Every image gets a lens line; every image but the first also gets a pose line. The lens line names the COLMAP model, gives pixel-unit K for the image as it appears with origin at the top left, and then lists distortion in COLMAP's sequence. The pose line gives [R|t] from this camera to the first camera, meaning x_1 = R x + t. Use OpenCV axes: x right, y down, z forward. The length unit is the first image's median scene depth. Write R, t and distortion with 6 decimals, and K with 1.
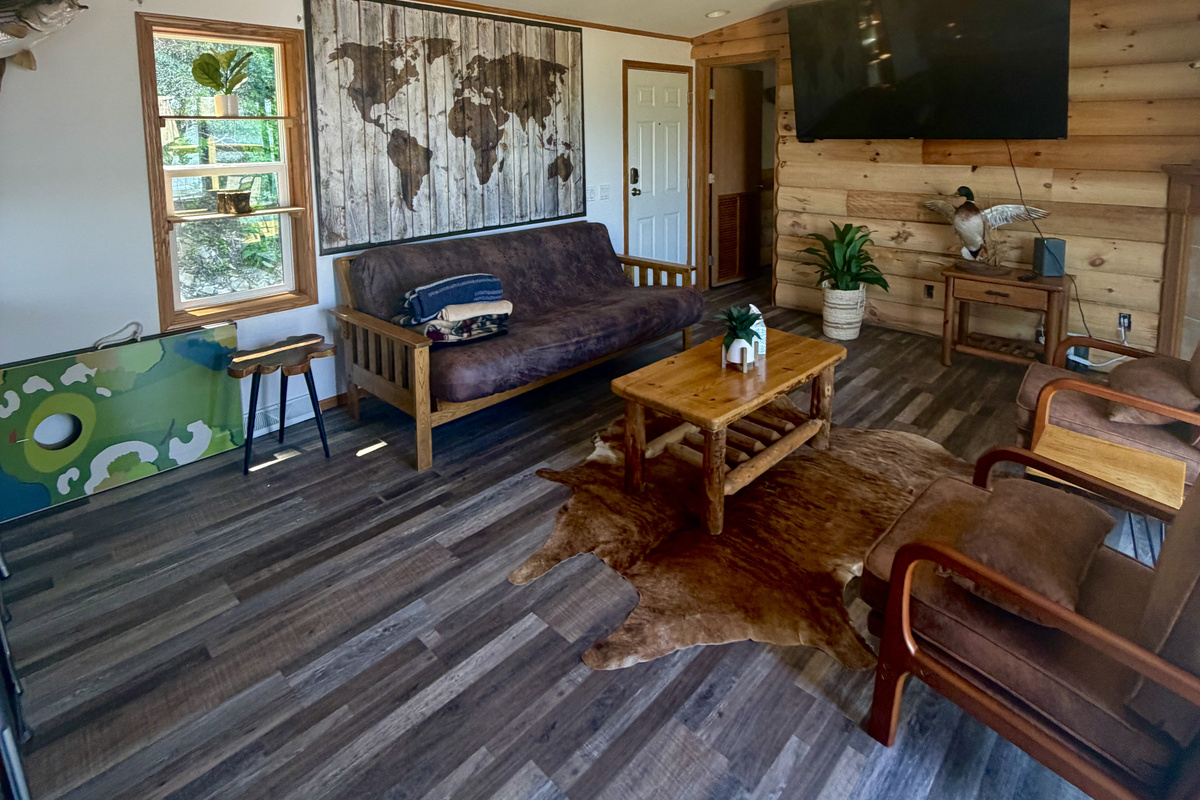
lens RADIAL K [[634.8, 0, 601.2], [0, 634.8, 195.3], [0, 0, 1]] dist [0.001218, -0.000690]
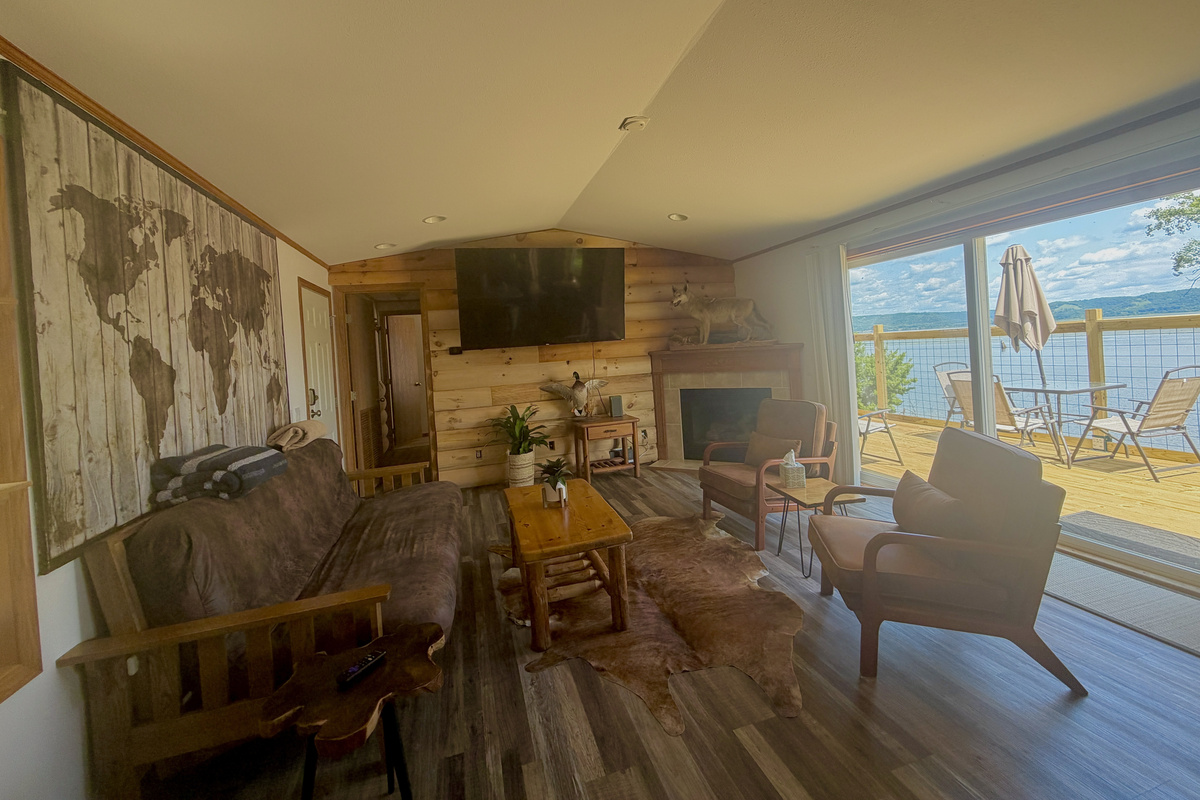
lens RADIAL K [[477.1, 0, 599.5], [0, 477.1, 349.9], [0, 0, 1]] dist [0.001597, -0.000560]
pose [[0.497529, -0.028596, 0.866976, -0.487682], [0.148797, 0.987456, -0.052820, 0.003301], [-0.854590, 0.155283, 0.495543, 0.354911]]
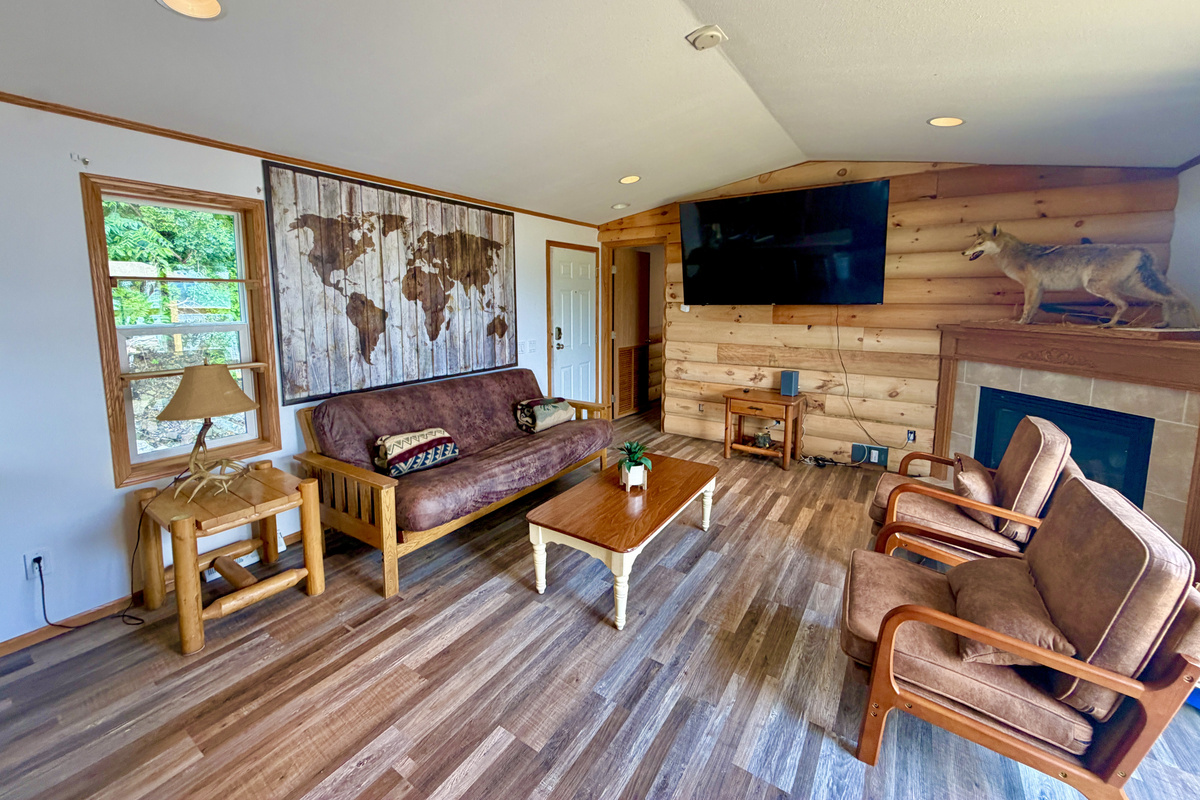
lens RADIAL K [[477.1, 0, 595.9], [0, 477.1, 351.6], [0, 0, 1]] dist [0.001597, -0.000560]
pose [[0.985386, -0.009334, 0.170078, -0.041231], [0.008037, 0.999933, 0.008315, -0.002154], [-0.170144, -0.006827, 0.985396, 0.079103]]
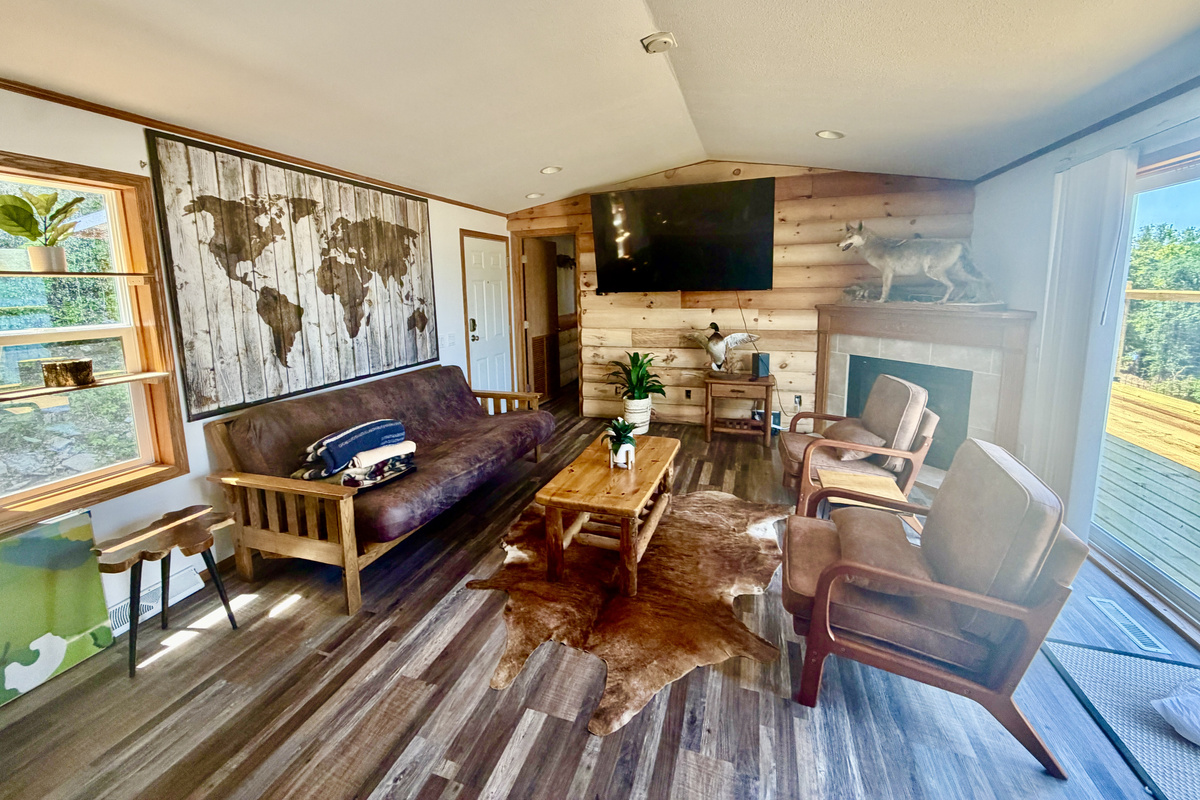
lens RADIAL K [[477.1, 0, 596.5], [0, 477.1, 350.8], [0, 0, 1]] dist [0.001597, -0.000560]
pose [[0.905555, -0.063824, 0.419400, -0.165124], [0.052587, 0.997881, 0.038314, -0.005080], [-0.420956, -0.012640, 0.906993, 0.093771]]
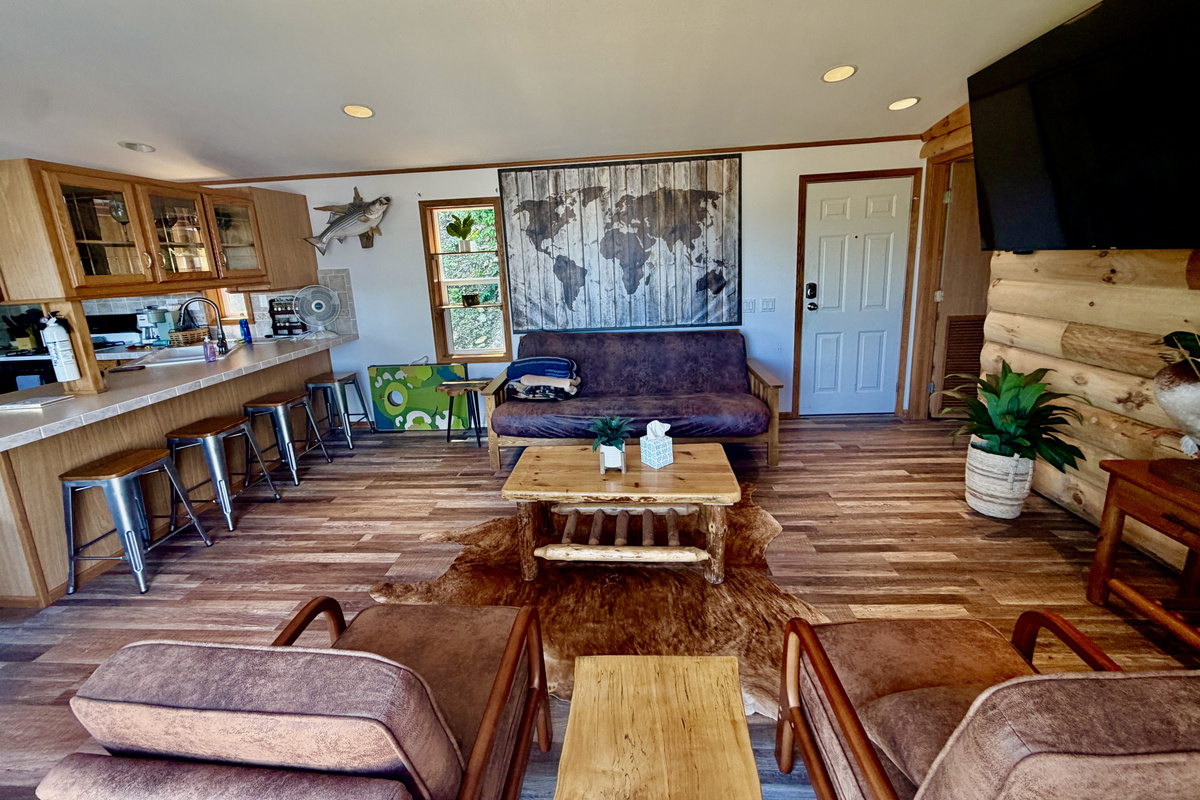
lens RADIAL K [[477.1, 0, 595.8], [0, 477.1, 351.4], [0, 0, 1]] dist [0.001597, -0.000560]
pose [[0.638182, 0.130906, -0.758674, 0.585515], [-0.037920, 0.989587, 0.138851, -0.037831], [0.768951, -0.059843, 0.636501, 0.325305]]
